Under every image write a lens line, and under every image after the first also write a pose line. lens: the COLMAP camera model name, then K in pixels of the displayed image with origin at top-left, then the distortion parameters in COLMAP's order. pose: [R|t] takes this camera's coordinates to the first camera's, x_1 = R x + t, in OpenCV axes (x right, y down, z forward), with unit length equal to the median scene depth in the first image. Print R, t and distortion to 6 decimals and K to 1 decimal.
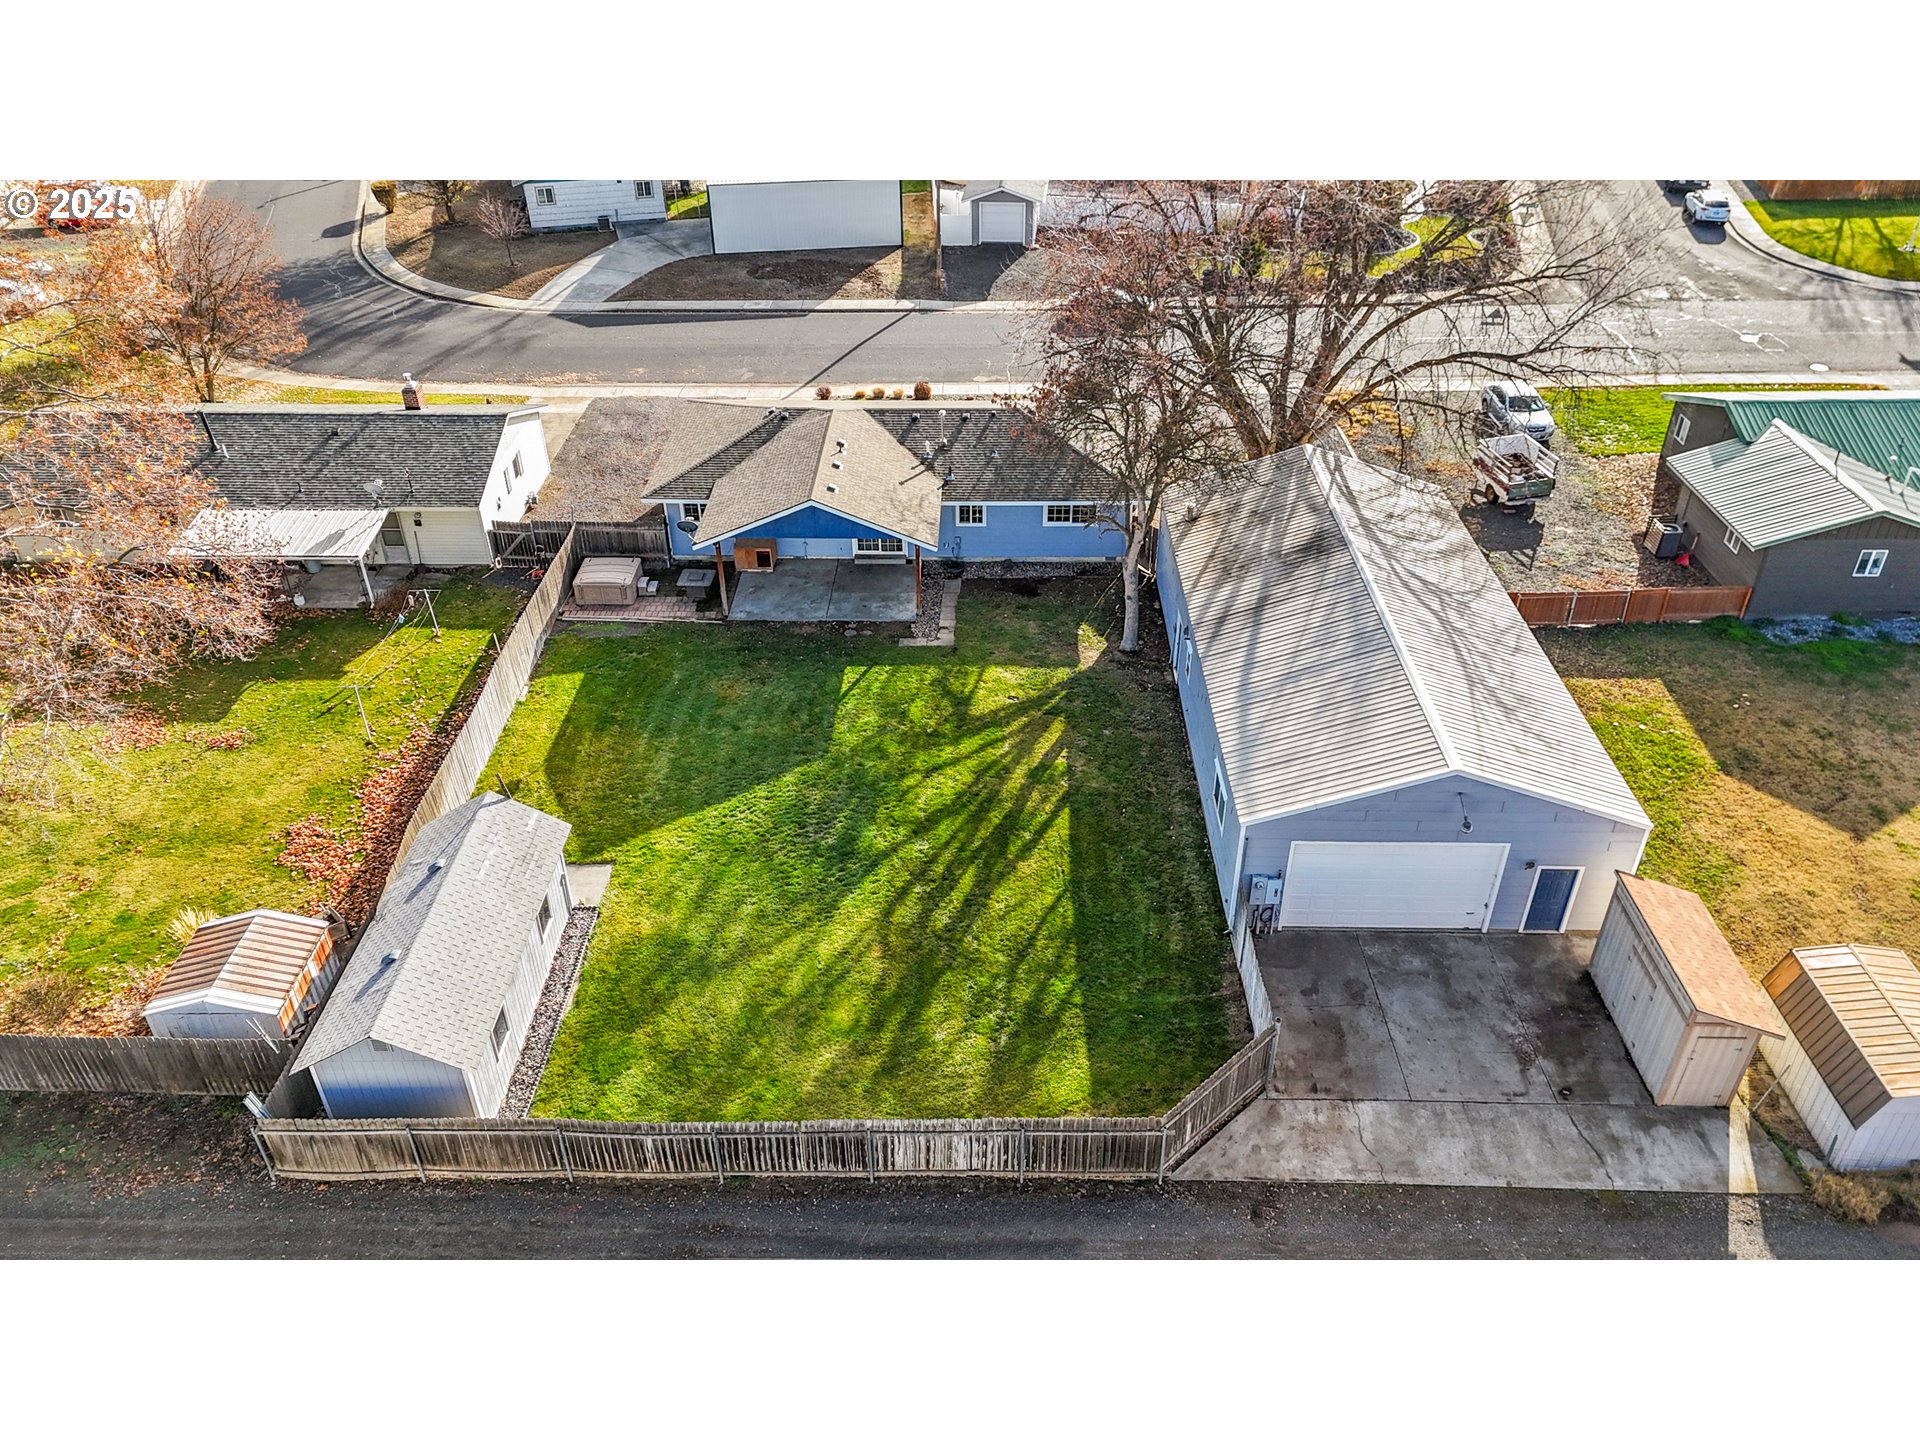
lens RADIAL K [[1357.1, 0, 992.5], [0, 1357.1, 727.4], [0, 0, 1]] dist [0.003370, -0.001936]
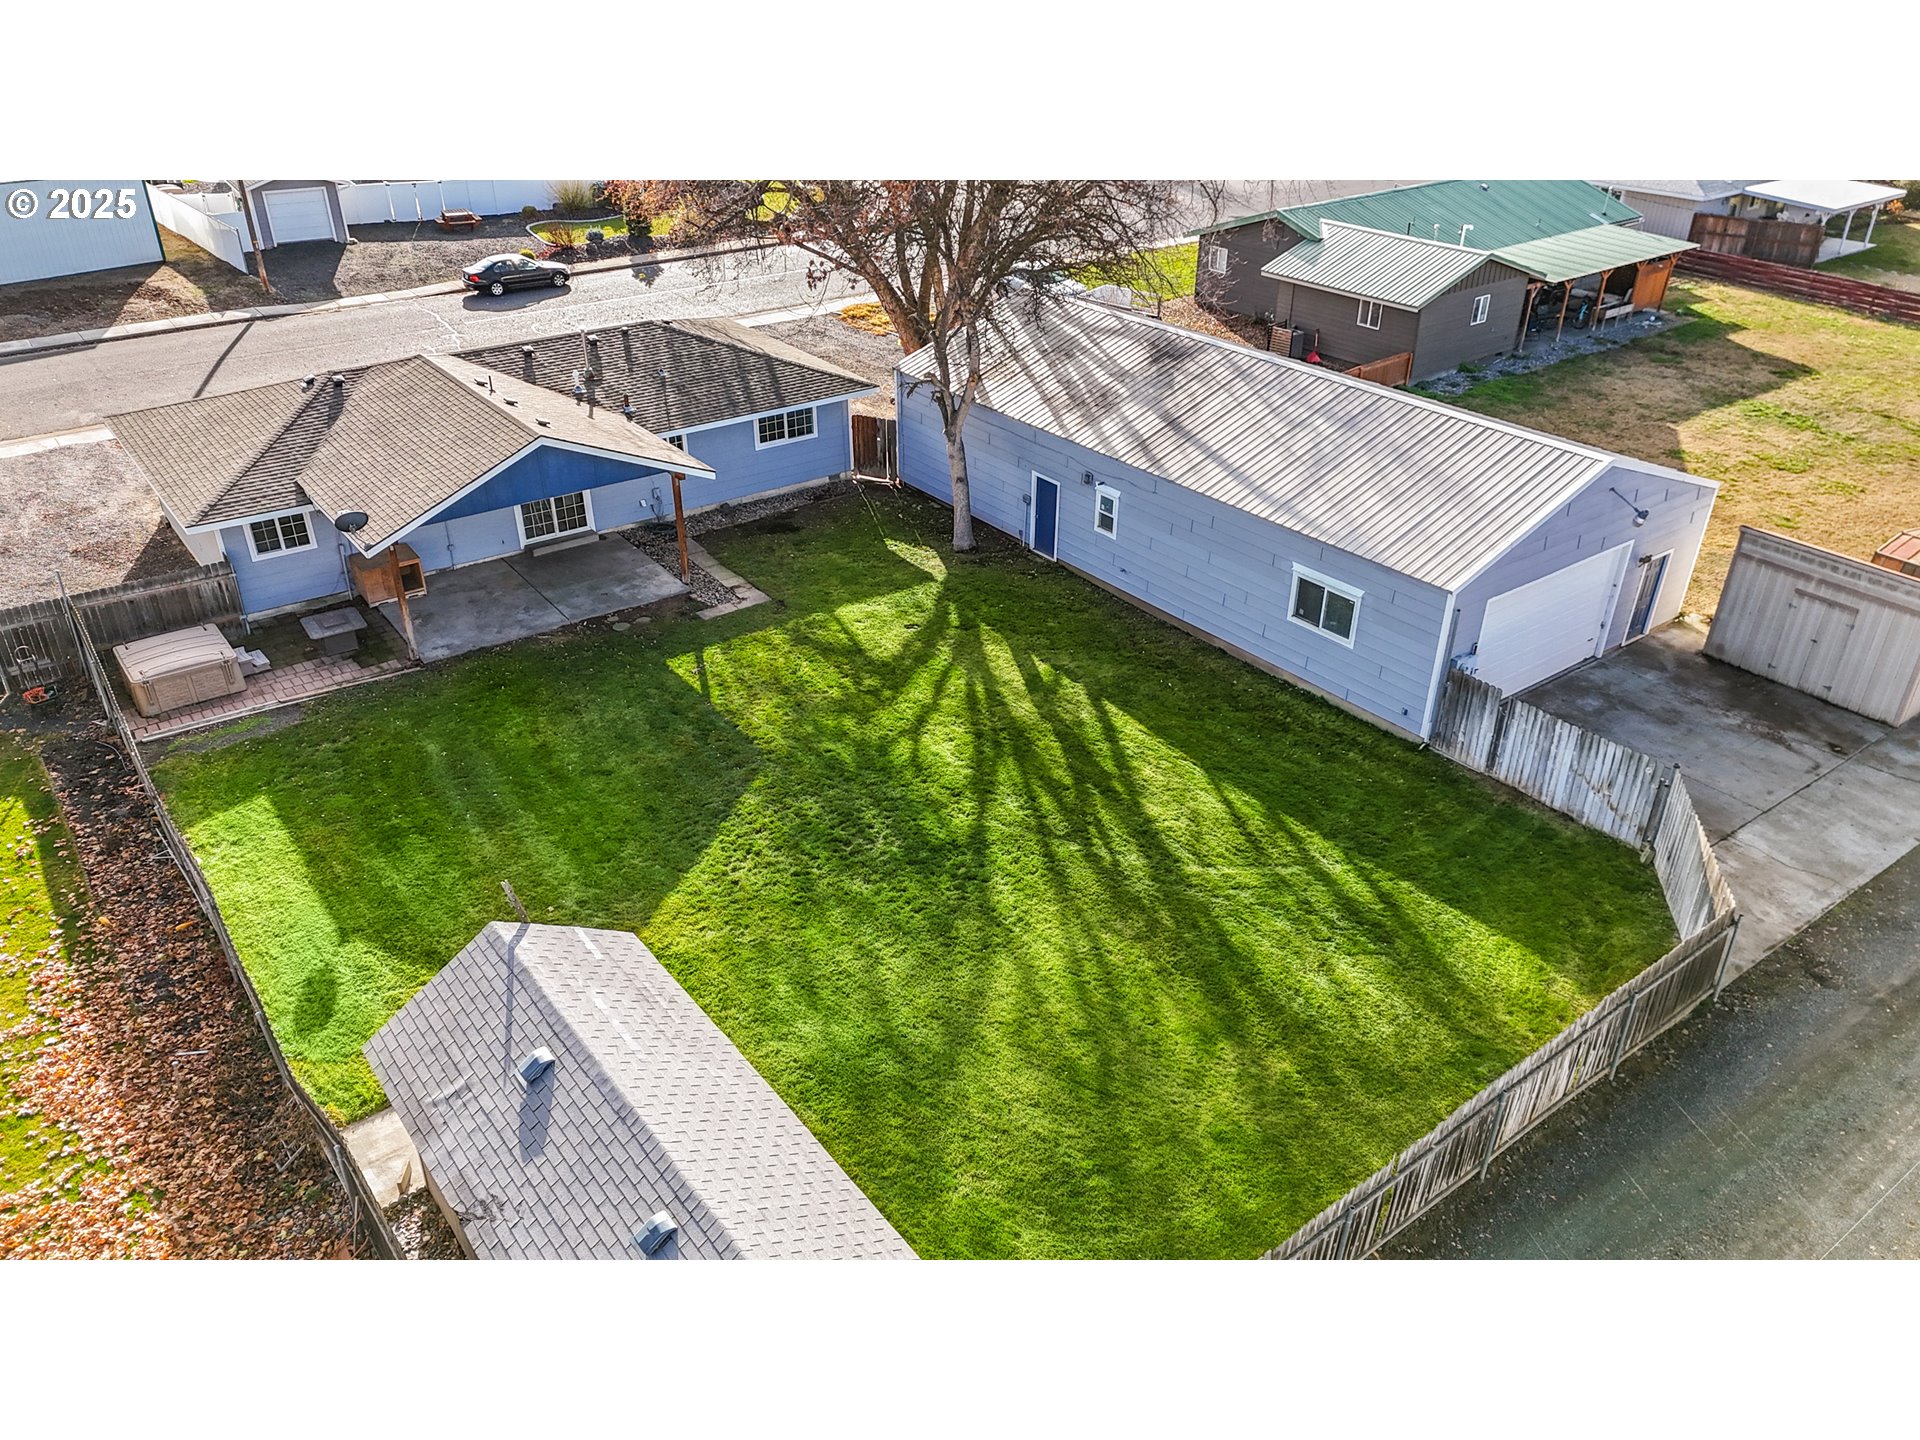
lens RADIAL K [[1357.1, 0, 992.5], [0, 1357.1, 727.4], [0, 0, 1]] dist [0.003370, -0.001936]
pose [[0.793063, -0.307925, 0.525579, -0.350040], [0.335765, 0.940889, 0.044600, 0.012295], [-0.508245, 0.141100, 0.849575, 0.333738]]
